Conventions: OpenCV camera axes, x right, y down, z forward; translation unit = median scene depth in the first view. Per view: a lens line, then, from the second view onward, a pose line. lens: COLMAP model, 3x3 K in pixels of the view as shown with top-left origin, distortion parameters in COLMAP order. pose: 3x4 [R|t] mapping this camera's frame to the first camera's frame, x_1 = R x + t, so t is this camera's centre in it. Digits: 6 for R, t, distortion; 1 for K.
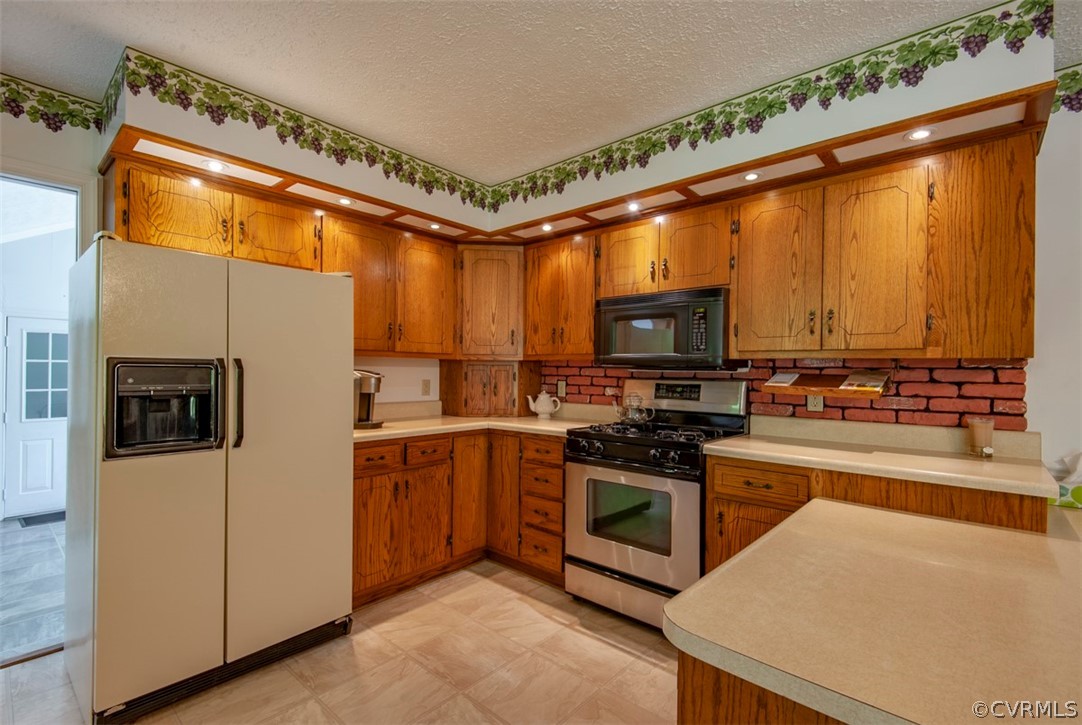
lens RADIAL K [[489.5, 0, 538.2], [0, 489.5, 370.1], [0, 0, 1]] dist [0.010241, -0.006536]
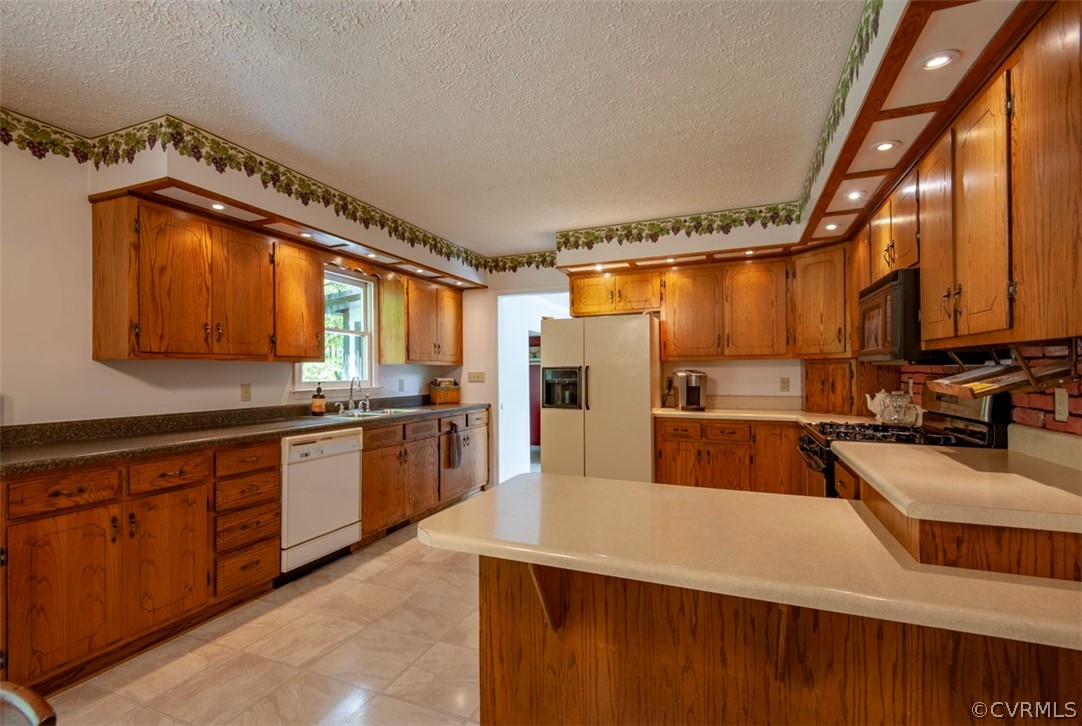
lens RADIAL K [[489.5, 0, 533.6], [0, 489.5, 370.1], [0, 0, 1]] dist [0.010241, -0.006536]
pose [[0.318931, -0.013833, -0.947677, 1.041270], [0.013831, 0.999855, -0.009940, 0.009162], [0.947677, -0.009937, 0.319076, 0.120128]]
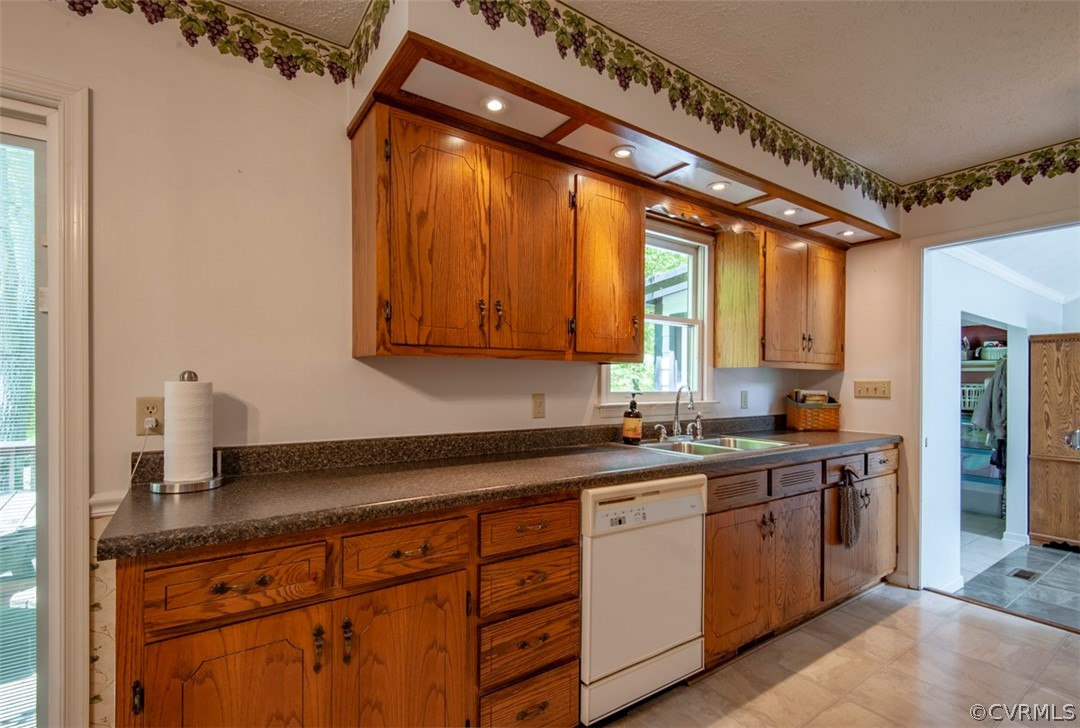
lens RADIAL K [[488.6, 0, 535.1], [0, 488.6, 387.5], [0, 0, 1]] dist [0.010241, -0.006536]
pose [[-0.246101, 0.003917, -0.969236, 0.506186], [-0.003258, 0.999983, 0.004868, 0.005969], [0.969239, 0.004356, -0.246084, 0.039179]]
